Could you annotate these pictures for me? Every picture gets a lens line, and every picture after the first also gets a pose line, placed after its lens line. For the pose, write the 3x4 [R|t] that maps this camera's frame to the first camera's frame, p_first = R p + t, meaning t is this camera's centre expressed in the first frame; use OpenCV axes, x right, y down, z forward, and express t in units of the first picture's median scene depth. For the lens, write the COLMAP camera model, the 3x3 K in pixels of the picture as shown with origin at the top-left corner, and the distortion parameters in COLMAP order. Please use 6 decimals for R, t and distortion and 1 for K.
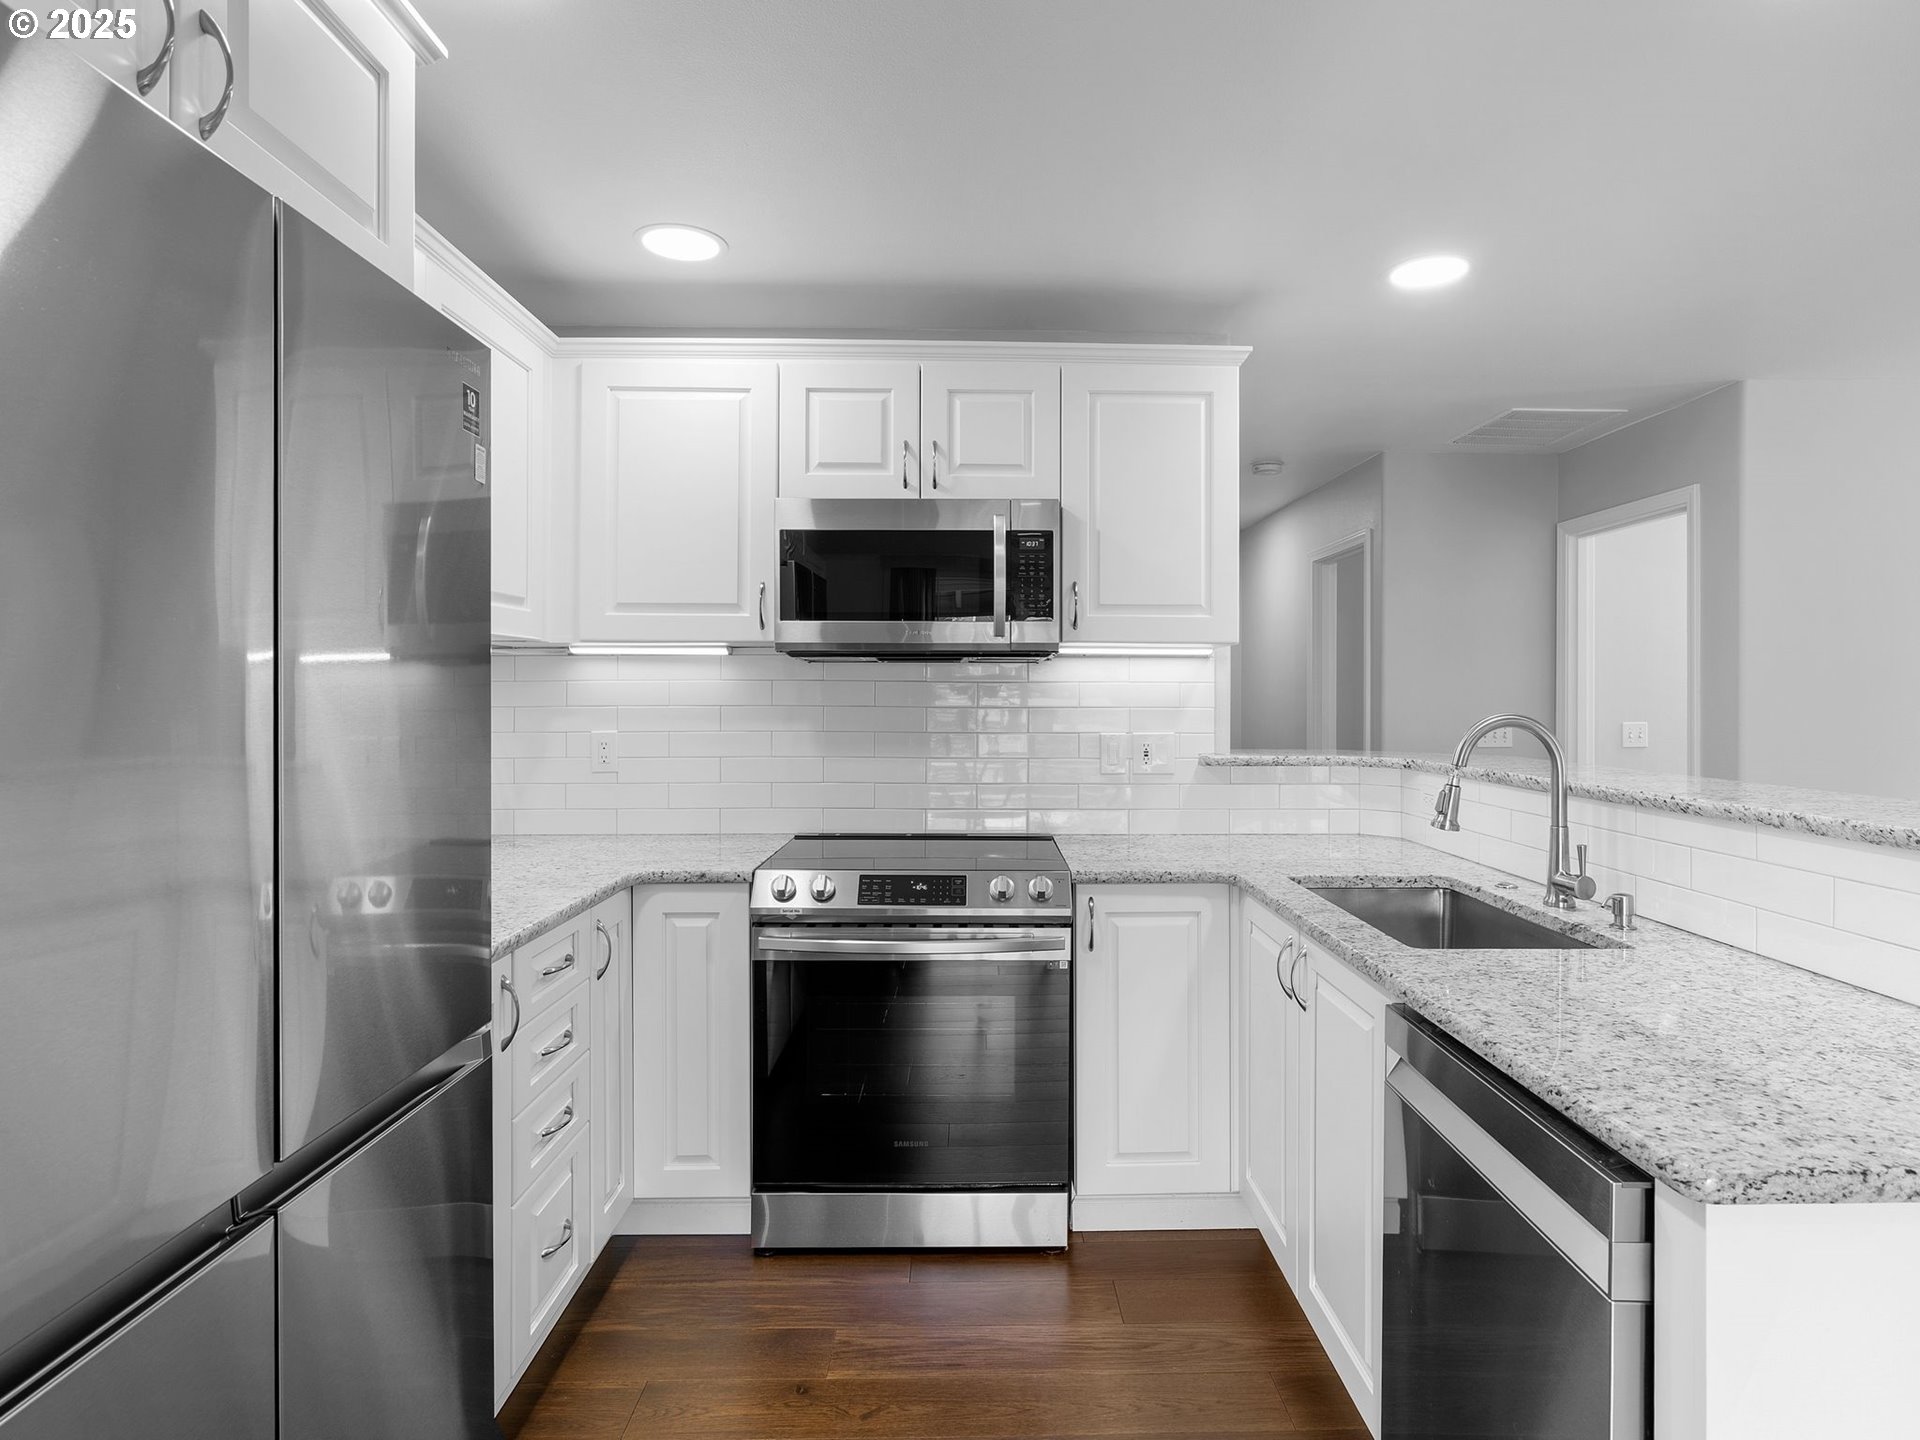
lens RADIAL K [[1015.1, 0, 964.6], [0, 1015.1, 707.5], [0, 0, 1]] dist [-0.030286, -0.000003]
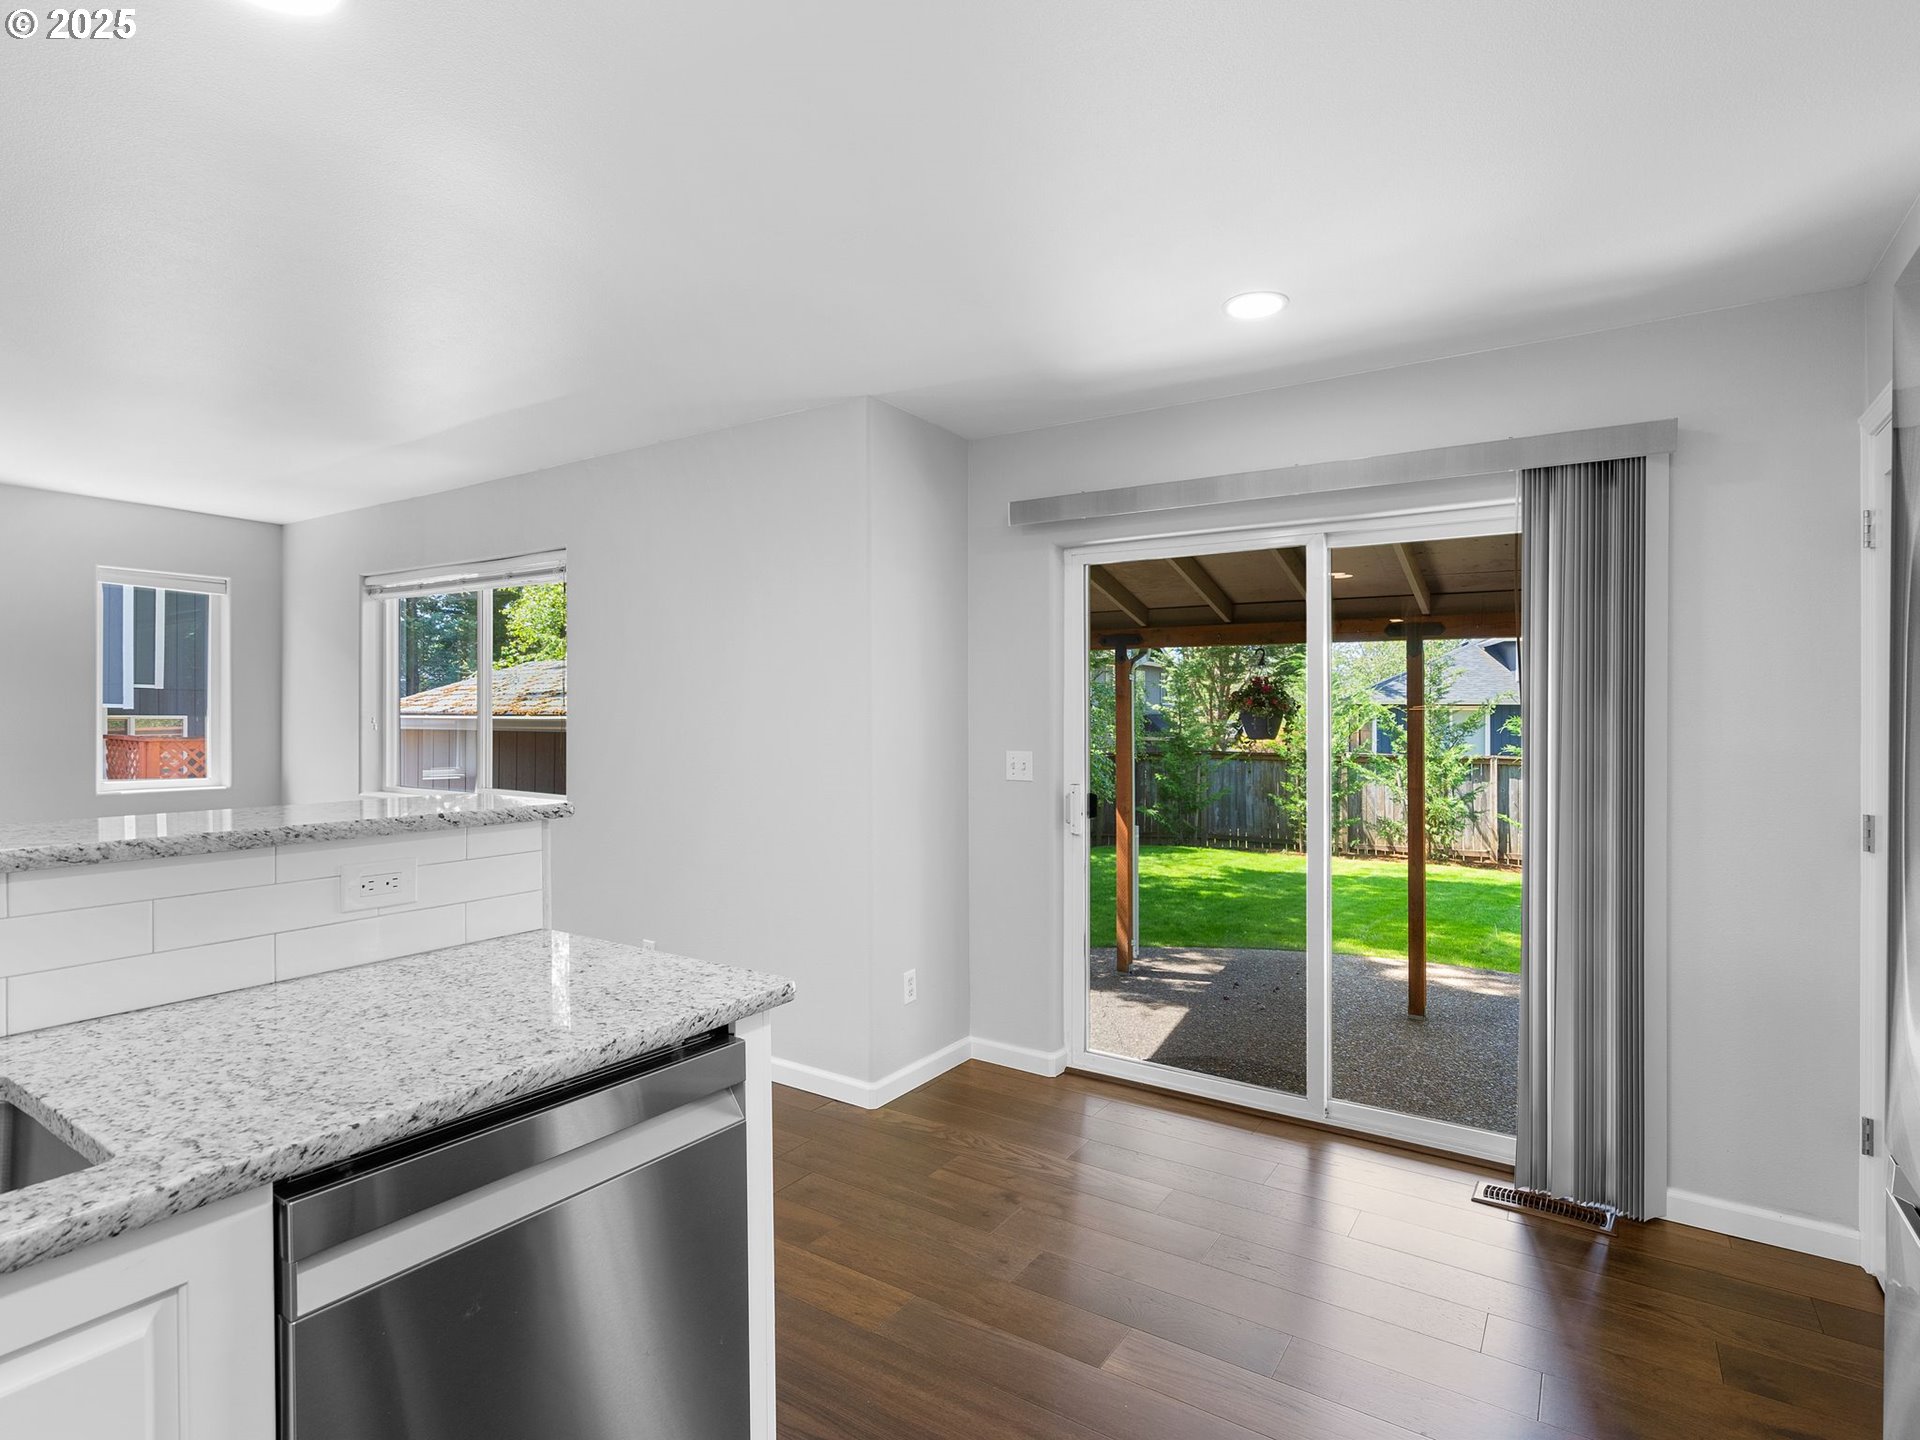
lens RADIAL K [[1015.1, 0, 953.9], [0, 1015.1, 717.4], [0, 0, 1]] dist [-0.030286, -0.000003]
pose [[-0.843210, -0.009519, 0.537501, -0.176898], [-0.003551, 0.999920, 0.012137, -0.011974], [-0.537573, 0.008325, -0.843176, 0.867512]]
